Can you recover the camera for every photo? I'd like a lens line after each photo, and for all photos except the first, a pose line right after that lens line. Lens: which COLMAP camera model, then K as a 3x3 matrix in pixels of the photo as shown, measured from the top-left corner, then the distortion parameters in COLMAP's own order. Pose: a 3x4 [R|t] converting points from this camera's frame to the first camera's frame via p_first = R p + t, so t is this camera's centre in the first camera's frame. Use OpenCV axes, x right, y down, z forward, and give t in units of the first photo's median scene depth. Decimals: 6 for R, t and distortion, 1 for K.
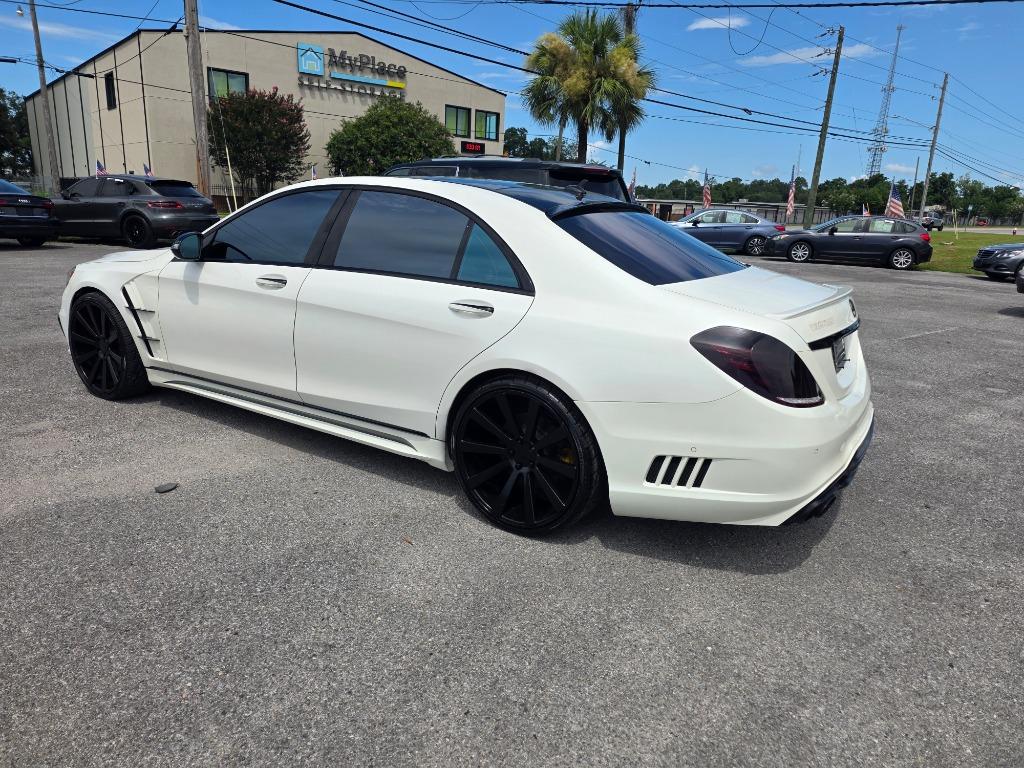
lens RADIAL K [[674.3, 0, 503.2], [0, 674.3, 388.5], [0, 0, 1]] dist [0.027418, -0.017128]
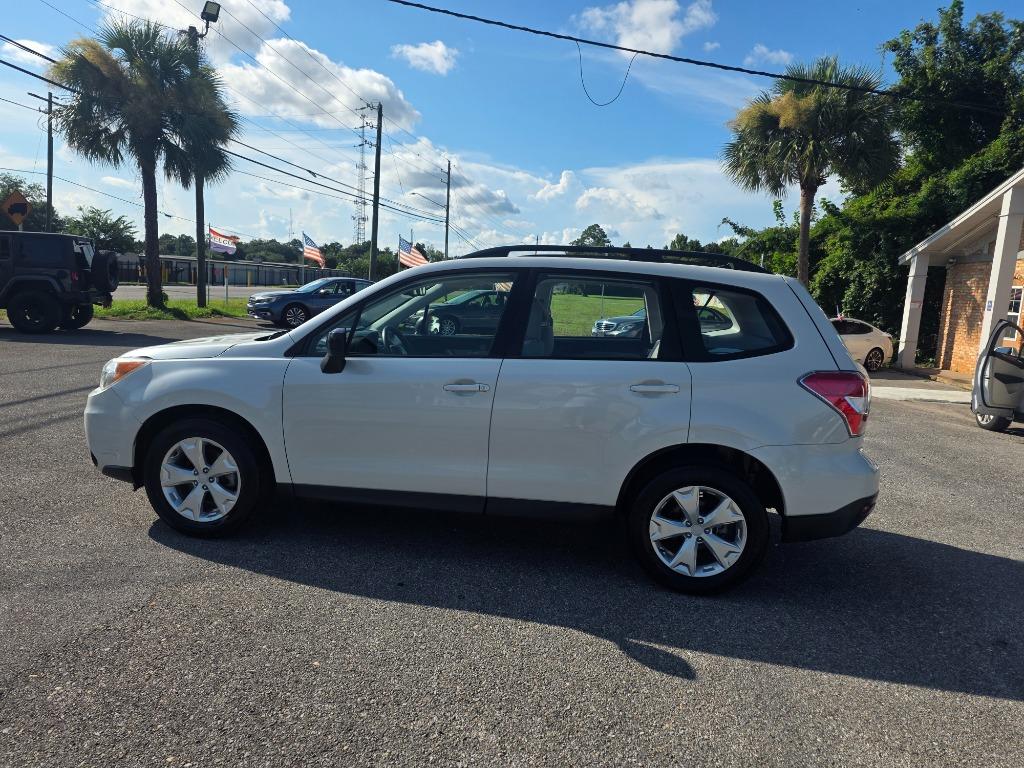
lens RADIAL K [[686.6, 0, 512.6], [0, 686.6, 397.5], [0, 0, 1]] dist [0.054751, -0.054782]
pose [[0.768523, -0.095378, 0.632673, -0.093486], [0.142218, 0.989554, -0.023576, -0.054360], [-0.623816, 0.108097, 0.774060, 0.165111]]
